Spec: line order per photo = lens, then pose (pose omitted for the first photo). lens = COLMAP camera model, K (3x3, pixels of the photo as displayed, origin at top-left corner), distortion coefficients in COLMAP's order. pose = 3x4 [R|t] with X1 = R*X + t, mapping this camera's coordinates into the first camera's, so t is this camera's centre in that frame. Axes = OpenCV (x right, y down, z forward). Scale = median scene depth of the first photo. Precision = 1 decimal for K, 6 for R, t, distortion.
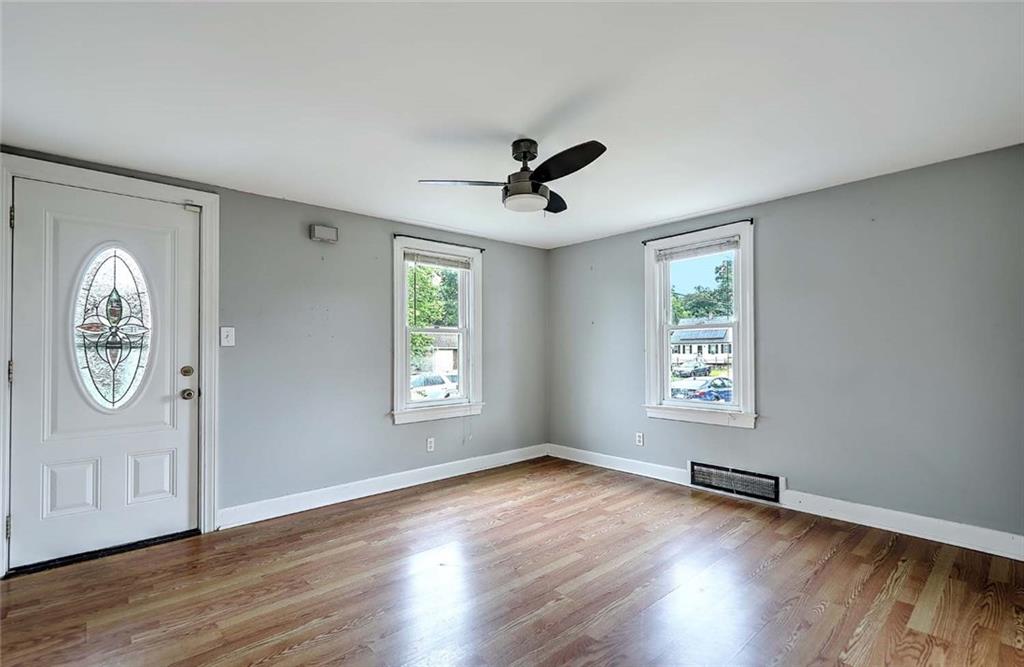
lens RADIAL K [[479.0, 0, 496.8], [0, 479.0, 339.3], [0, 0, 1]] dist [-0.001996, -0.000353]
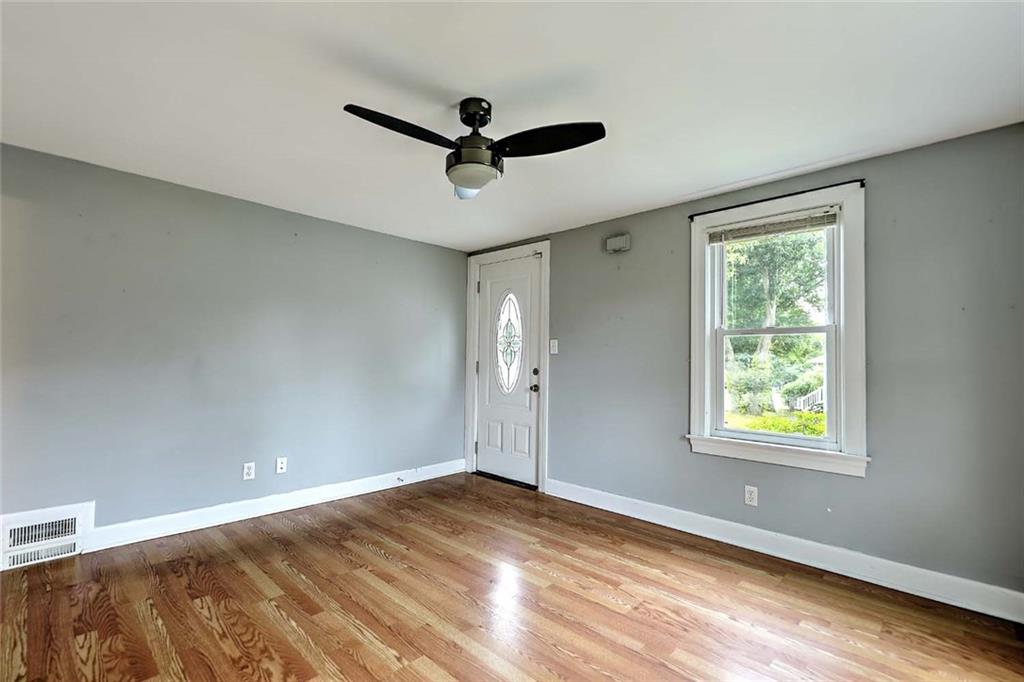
lens RADIAL K [[451.7, 0, 508.9], [0, 451.7, 343.2], [0, 0, 1]] dist [0.001543, 0.000380]
pose [[0.086852, -0.025785, -0.995887, 0.640484], [0.008799, 0.999646, -0.025115, 0.014716], [0.996182, -0.006581, 0.087048, 0.769499]]
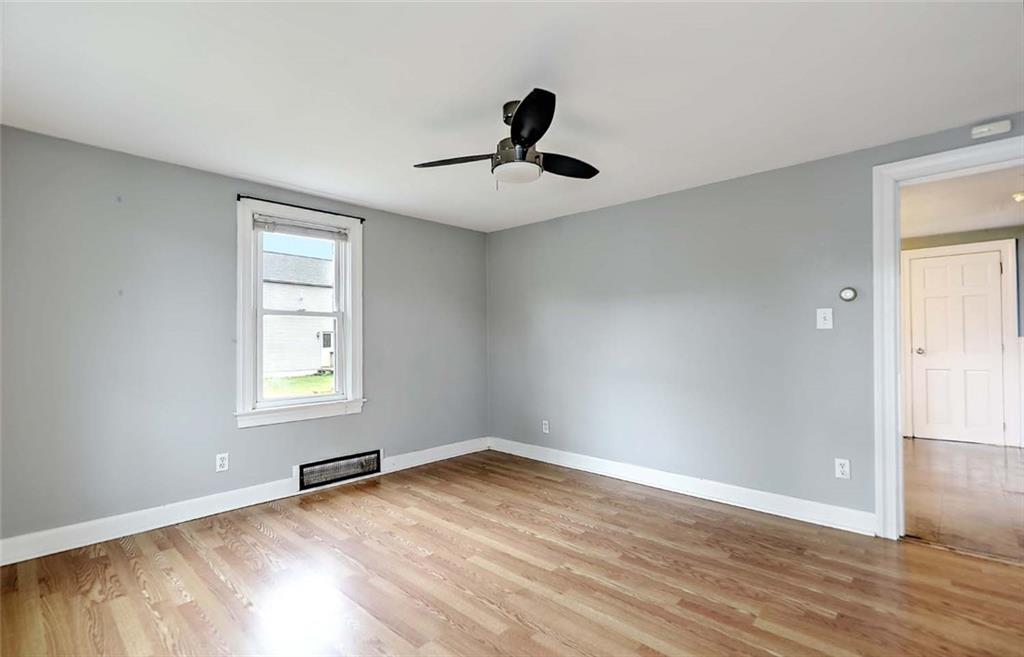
lens RADIAL K [[479.0, 0, 518.8], [0, 479.0, 330.1], [0, 0, 1]] dist [0.002068, 0.000325]
pose [[-0.124323, 0.025707, 0.991909, -0.641522], [-0.016345, 0.999476, -0.027951, 0.027628], [-0.992107, -0.019687, -0.123838, 0.858436]]
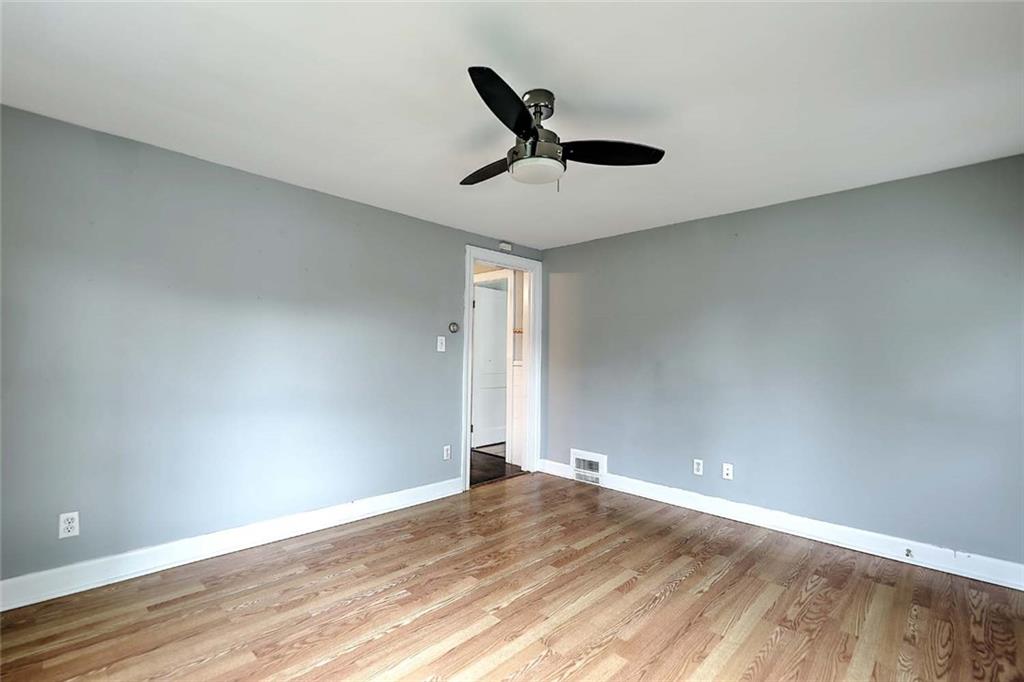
lens RADIAL K [[451.7, 0, 508.9], [0, 451.7, 343.2], [0, 0, 1]] dist [0.001543, 0.000380]
pose [[-0.995753, -0.008229, -0.091692, 0.132744], [-0.003112, 0.998437, -0.055811, 0.033428], [0.092008, -0.055288, -0.994222, 1.341078]]
